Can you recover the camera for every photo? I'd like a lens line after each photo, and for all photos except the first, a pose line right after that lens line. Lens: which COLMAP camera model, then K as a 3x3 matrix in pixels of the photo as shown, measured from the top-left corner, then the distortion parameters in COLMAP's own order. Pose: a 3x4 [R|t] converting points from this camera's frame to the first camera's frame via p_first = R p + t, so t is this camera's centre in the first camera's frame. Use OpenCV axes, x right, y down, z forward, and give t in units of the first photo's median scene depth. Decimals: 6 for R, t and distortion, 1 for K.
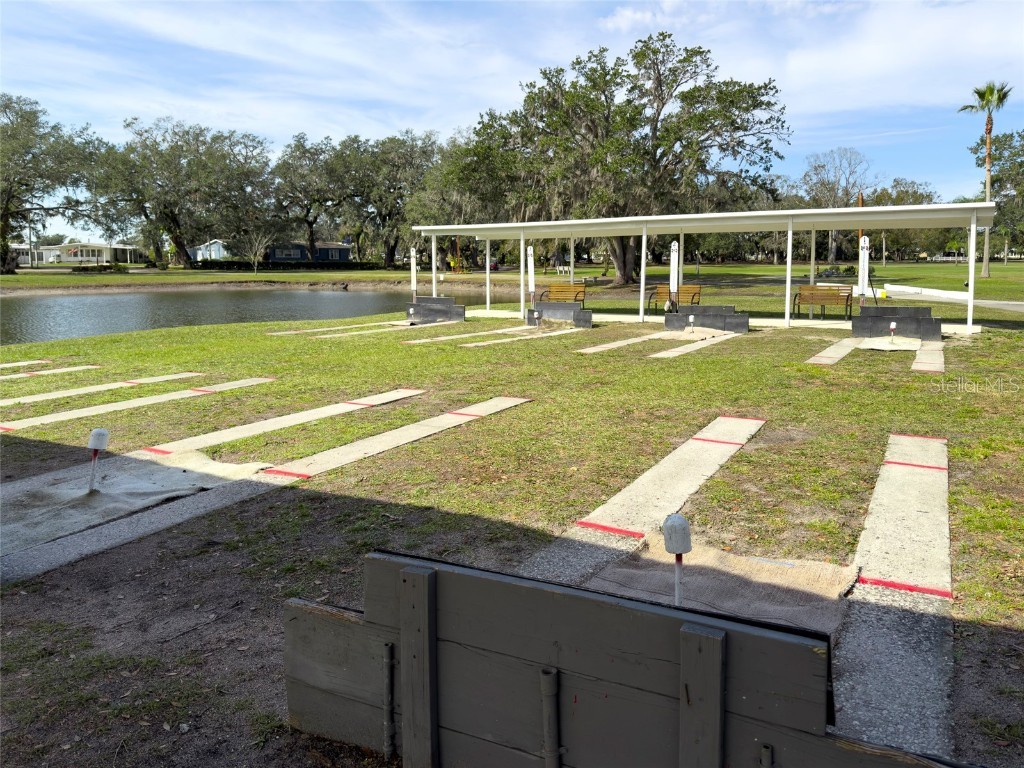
lens RADIAL K [[734.0, 0, 512.0], [0, 734.0, 384.0], [0, 0, 1]] dist [0.093925, -0.170090]
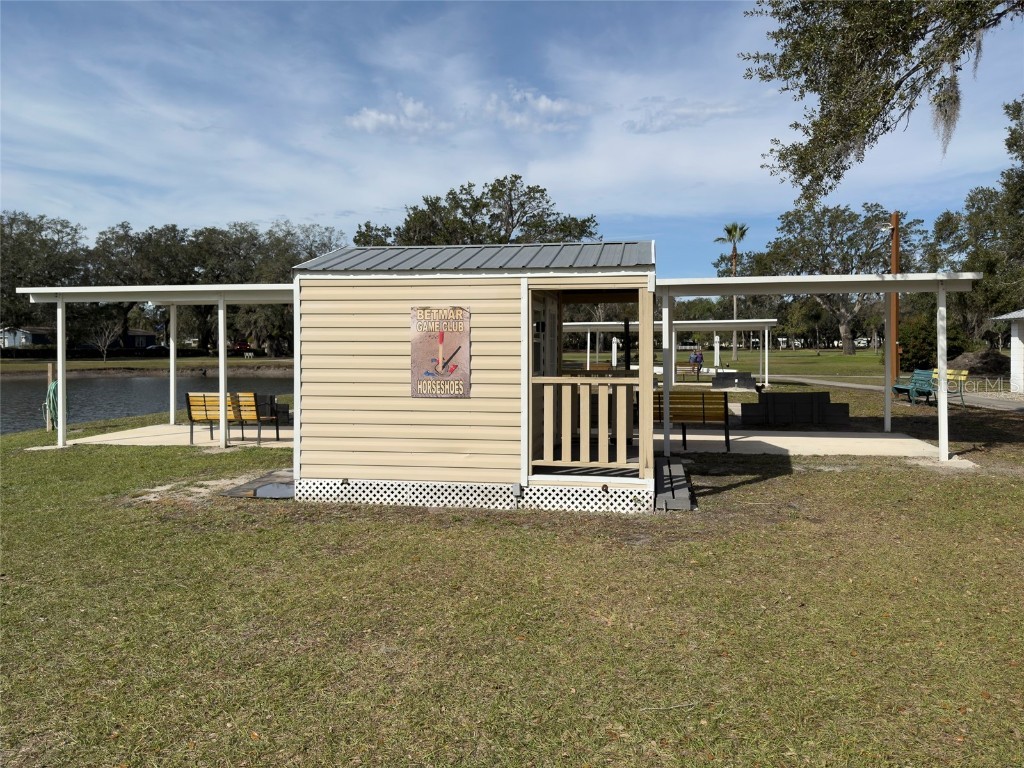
lens RADIAL K [[734.0, 0, 512.0], [0, 734.0, 384.0], [0, 0, 1]] dist [0.093925, -0.170090]
pose [[0.945696, -0.013027, 0.324790, -0.112714], [0.049944, 0.993155, -0.105589, 0.010983], [-0.321192, 0.116076, 0.939874, -0.081287]]
